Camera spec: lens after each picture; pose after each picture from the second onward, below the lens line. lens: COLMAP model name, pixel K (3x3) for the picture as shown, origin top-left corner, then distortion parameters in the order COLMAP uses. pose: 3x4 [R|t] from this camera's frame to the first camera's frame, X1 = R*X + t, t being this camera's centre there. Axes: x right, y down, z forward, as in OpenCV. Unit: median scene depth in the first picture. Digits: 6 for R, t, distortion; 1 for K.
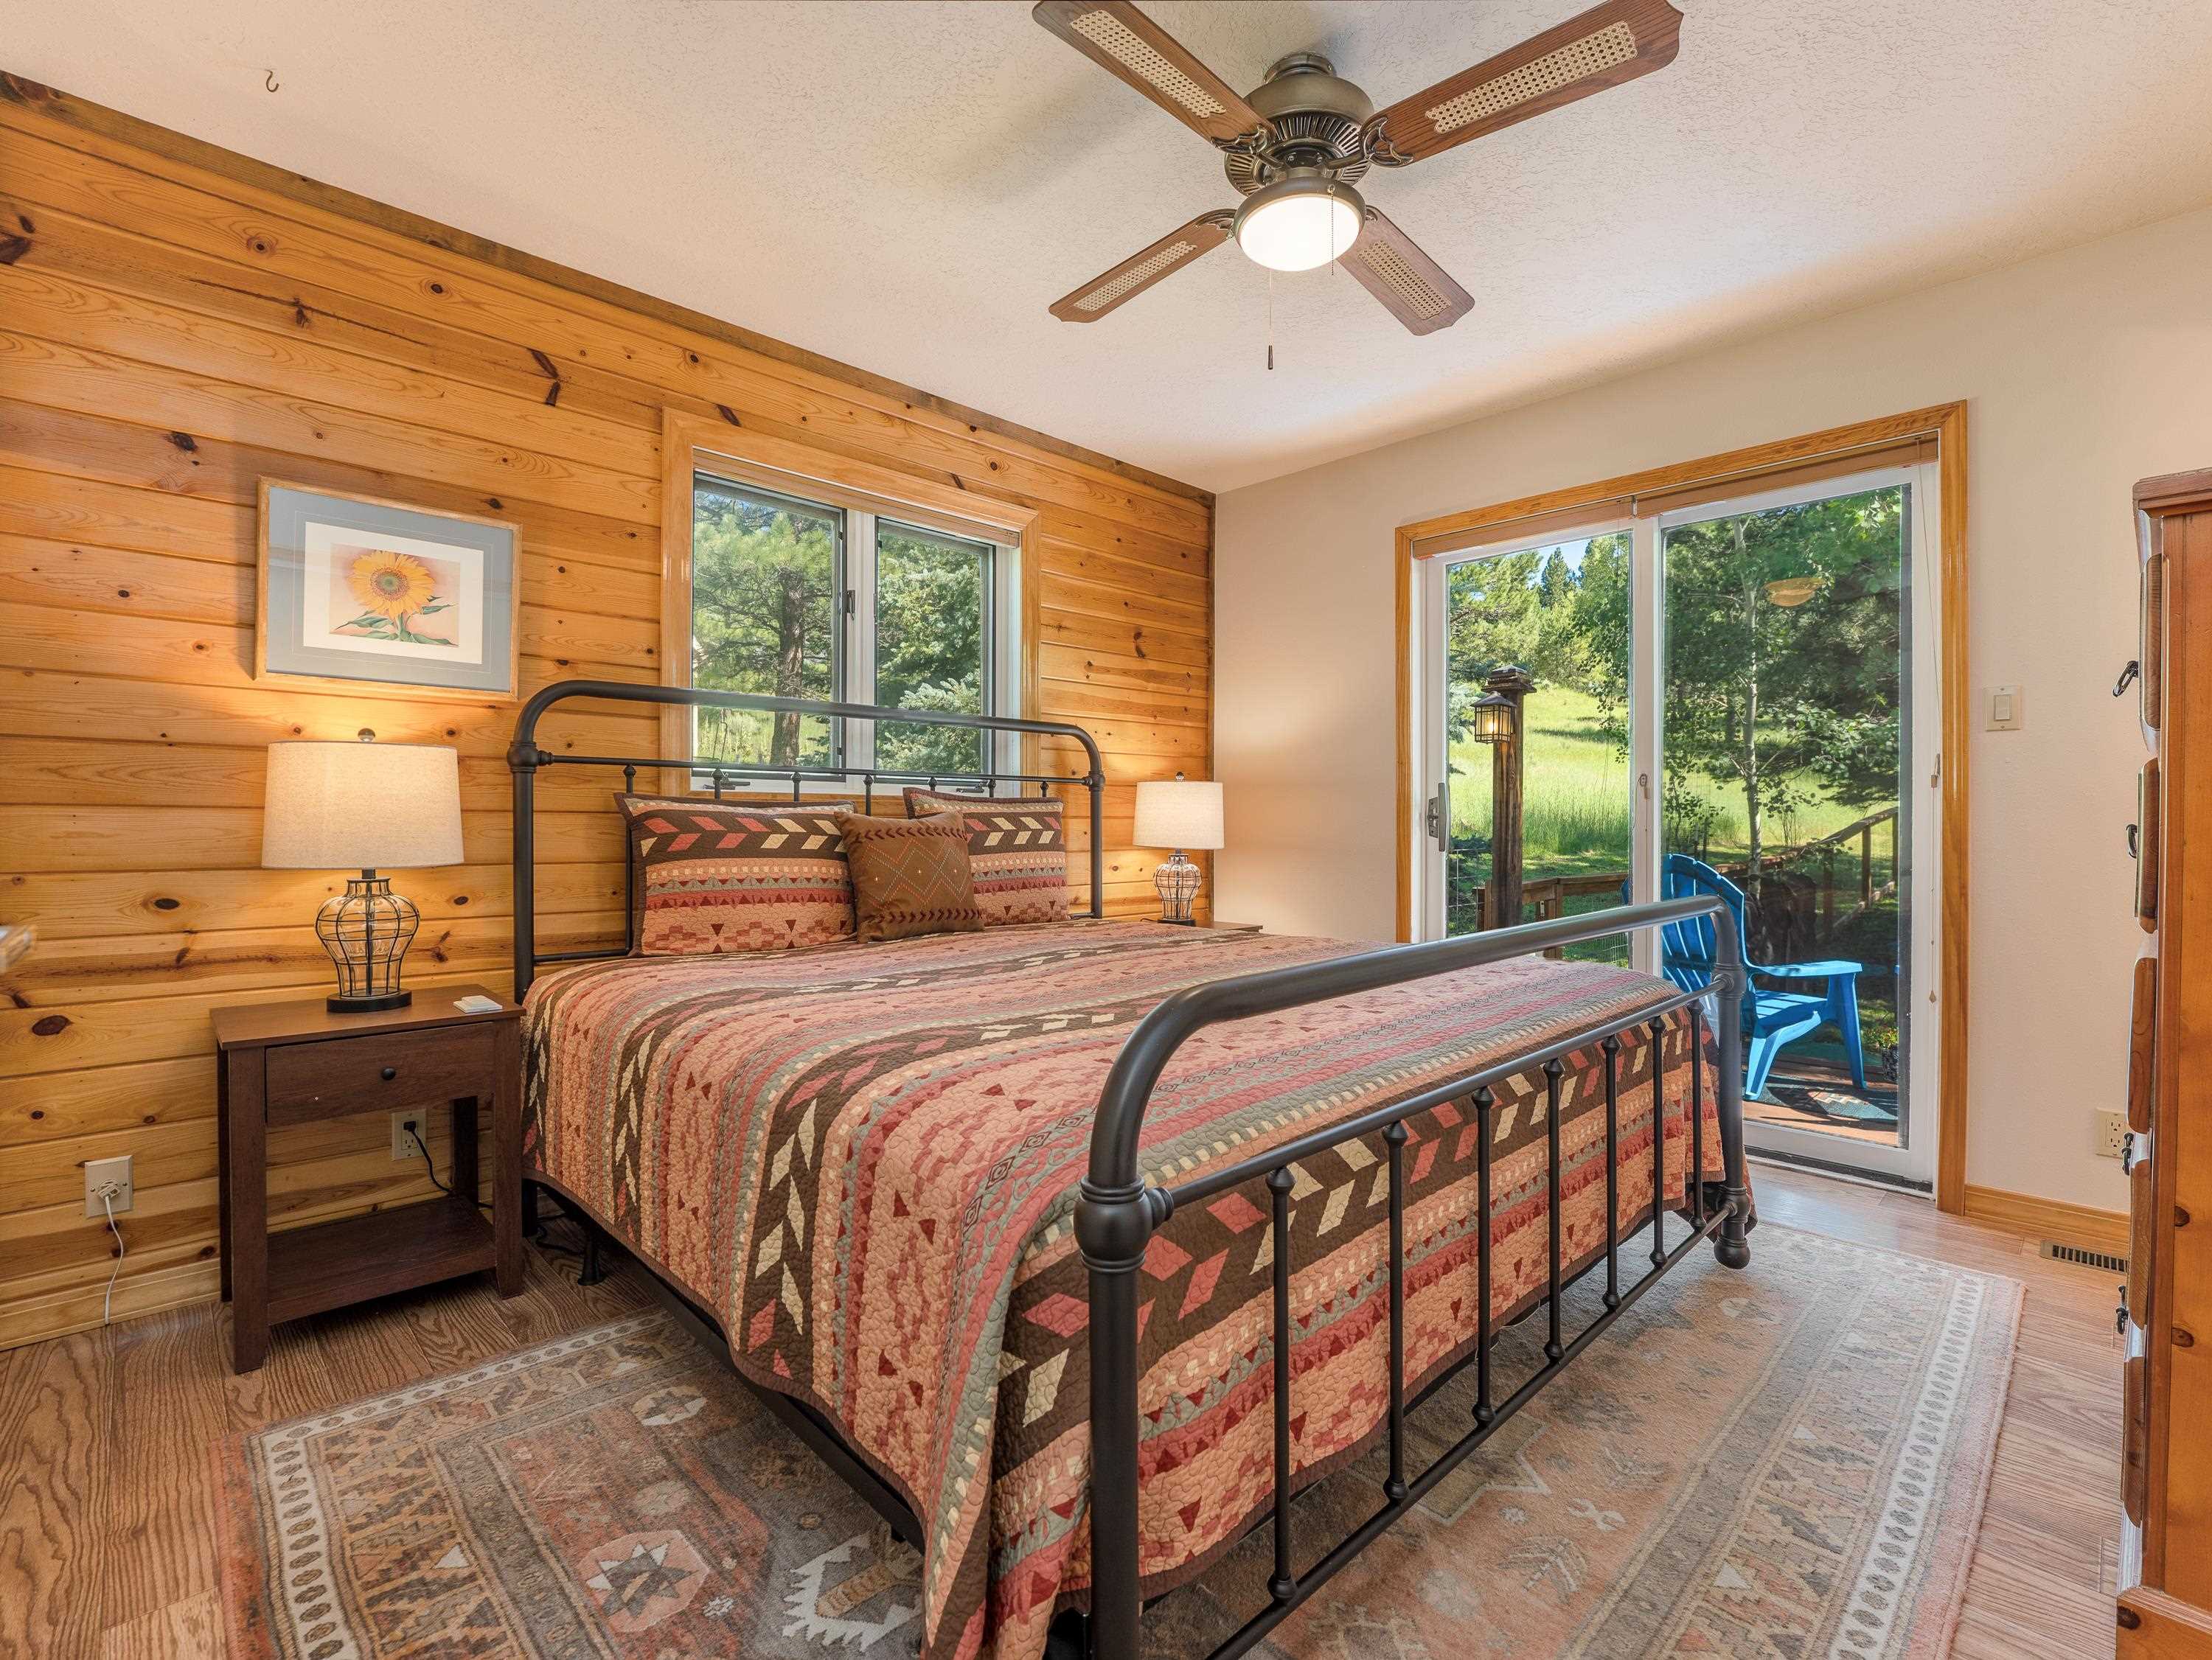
lens RADIAL K [[1011.9, 0, 1126.0], [0, 1011.9, 820.0], [0, 0, 1]] dist [-0.026554, 0.004089]
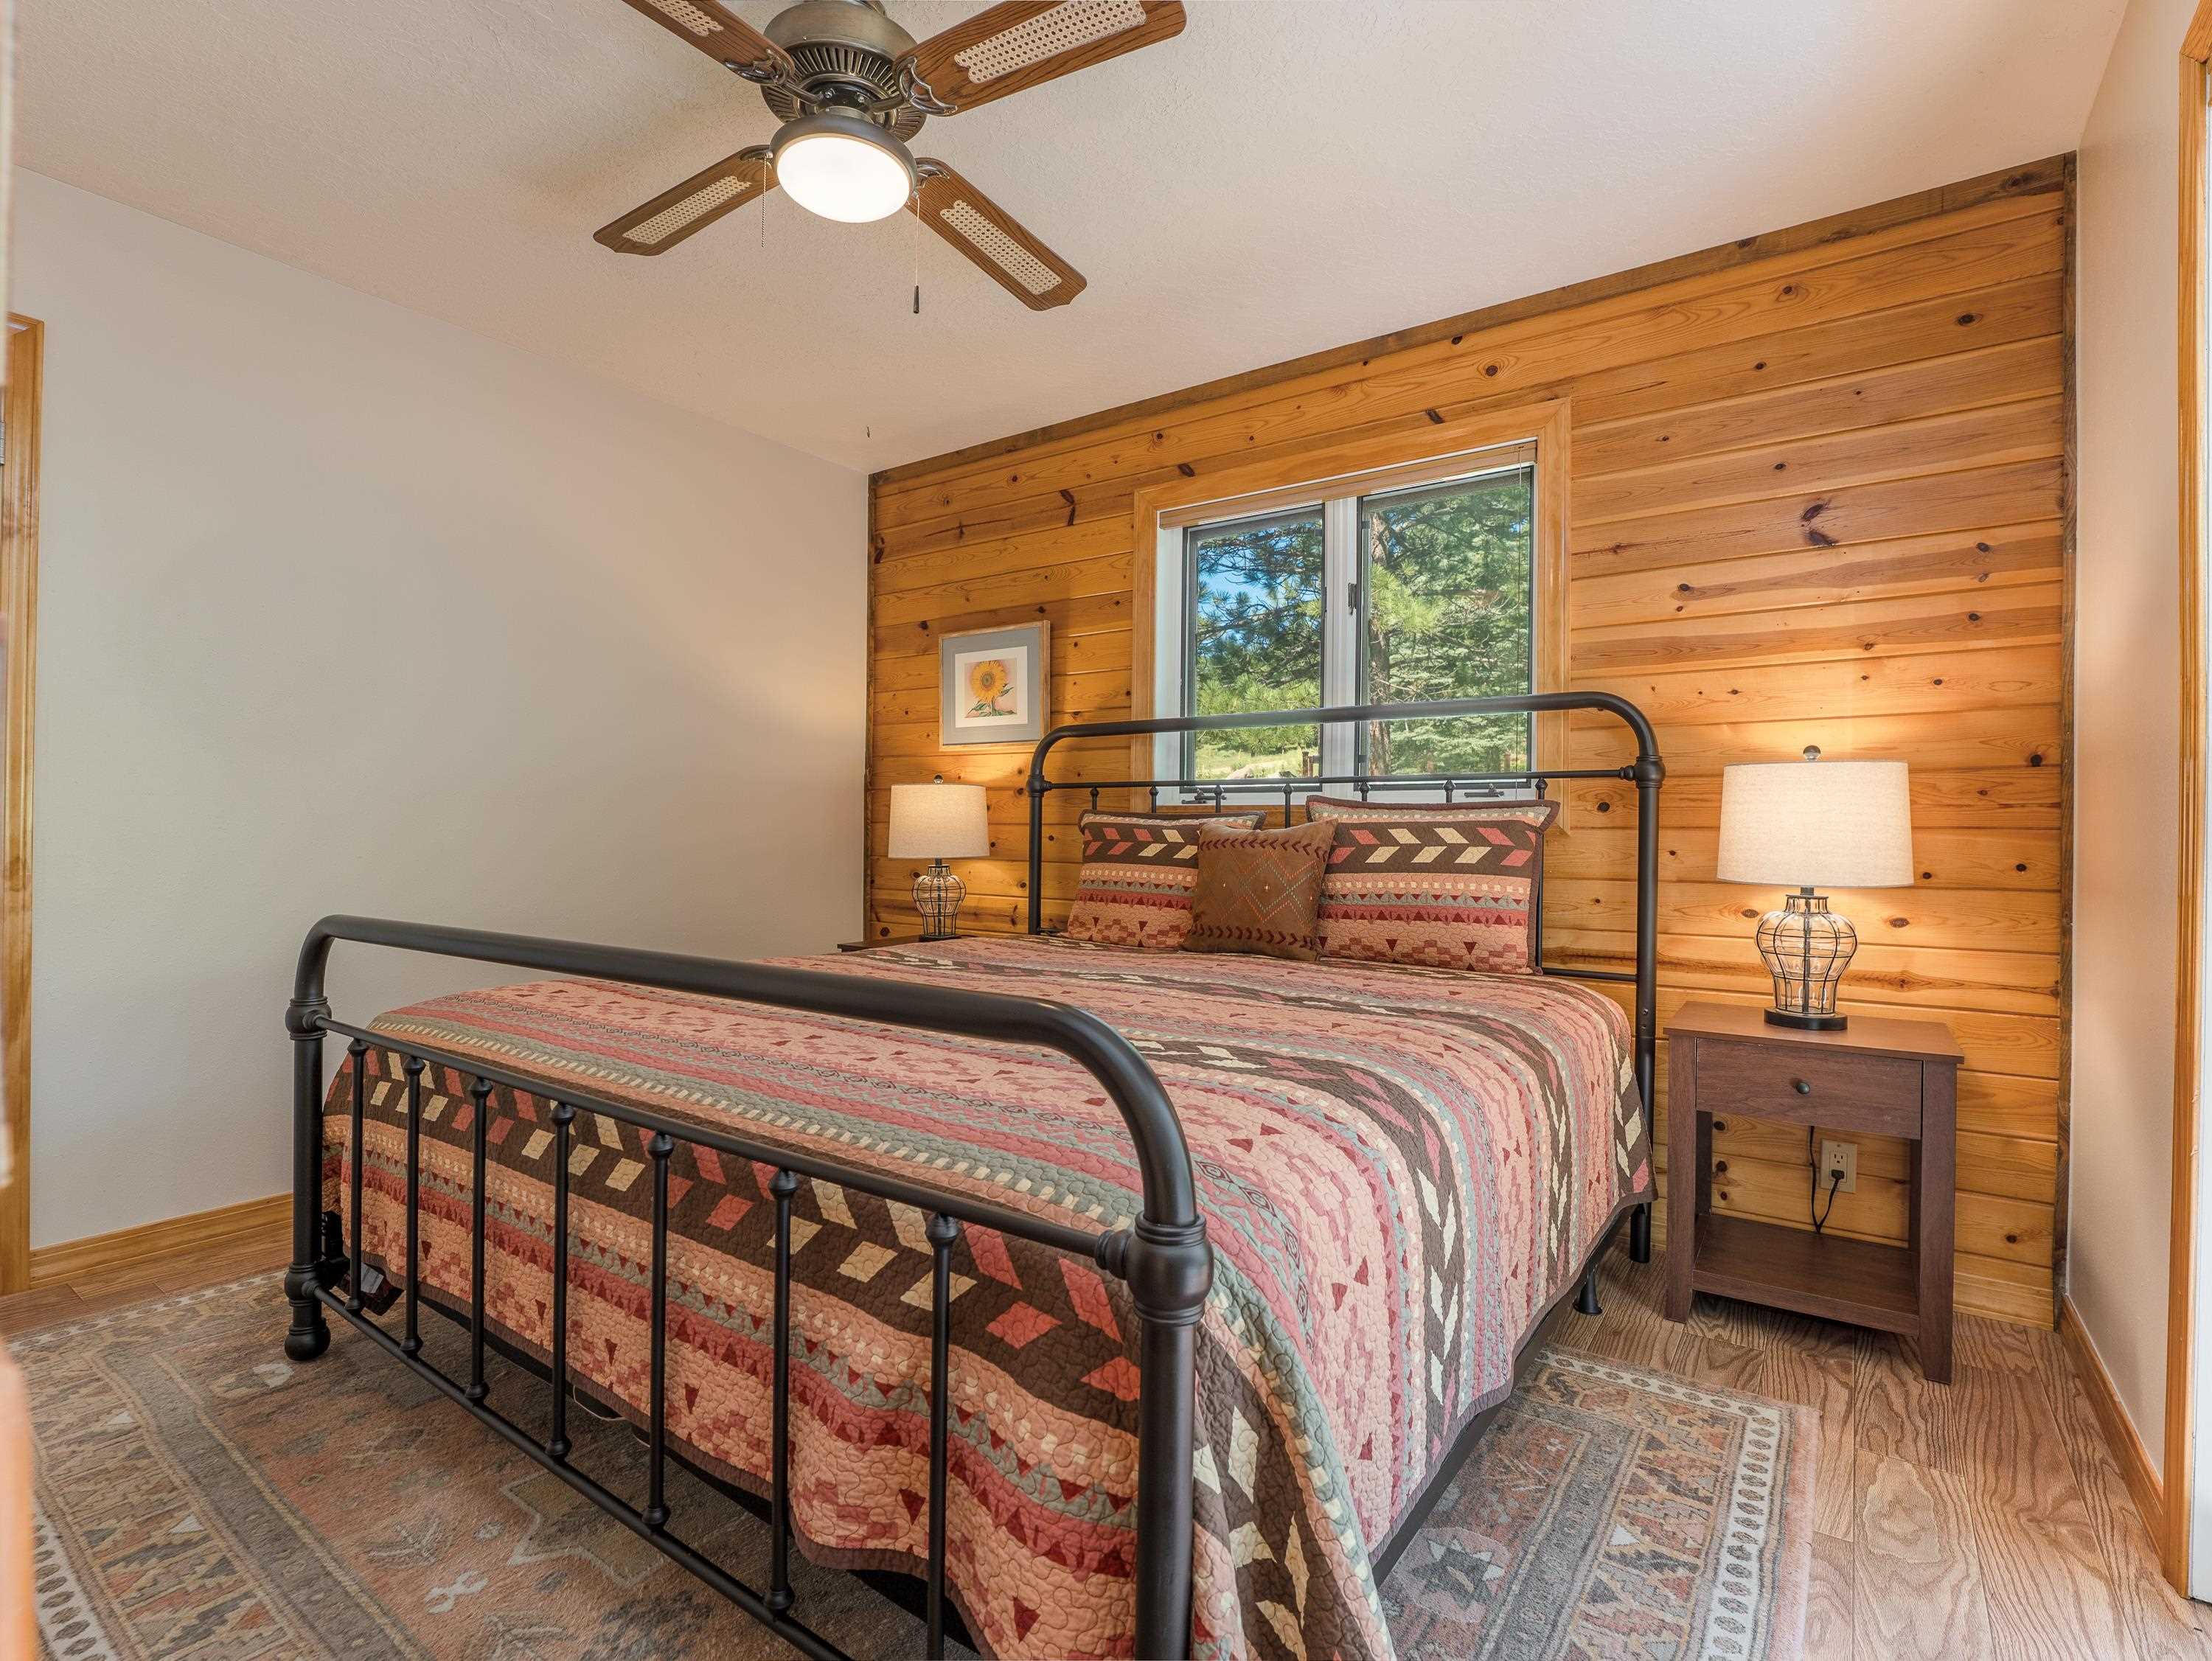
lens RADIAL K [[1034.3, 0, 1115.9], [0, 1034.3, 828.0], [0, 0, 1]] dist [-0.018265, -0.000477]
pose [[0.184541, -0.005037, -0.982812, 0.627583], [-0.005535, 0.999966, -0.006164, 0.003495], [0.982809, 0.006578, 0.184507, 0.620652]]
